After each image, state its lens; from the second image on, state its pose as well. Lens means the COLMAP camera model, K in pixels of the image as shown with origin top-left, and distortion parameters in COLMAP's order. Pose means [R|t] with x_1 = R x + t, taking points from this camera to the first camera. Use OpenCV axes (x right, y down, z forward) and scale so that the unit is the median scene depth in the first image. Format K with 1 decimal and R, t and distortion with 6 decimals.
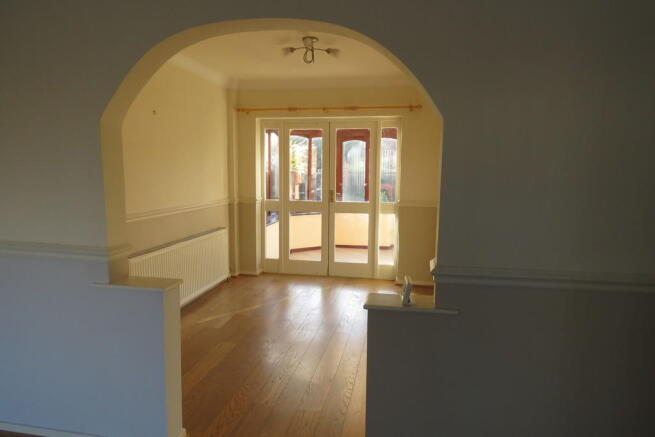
lens RADIAL K [[414.6, 0, 329.4], [0, 414.6, 219.6], [0, 0, 1]] dist [0.005864, 0.000594]
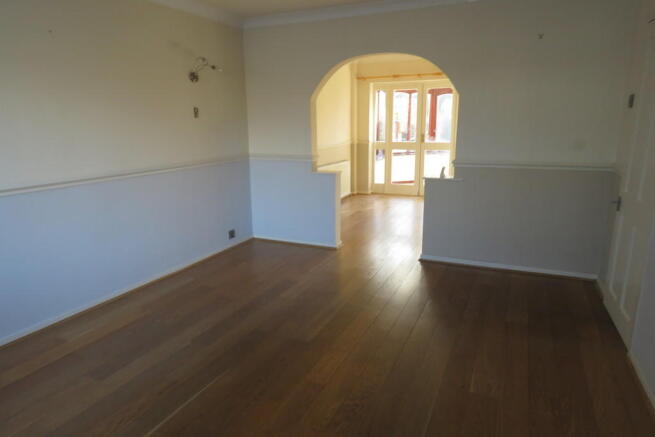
lens RADIAL K [[414.6, 0, 324.3], [0, 414.6, 221.8], [0, 0, 1]] dist [0.005864, 0.000594]
pose [[0.966107, 0.036768, -0.255509, 0.051601], [-0.006433, 0.992926, 0.118559, 0.059515], [0.258061, -0.112897, 0.959510, -0.455190]]
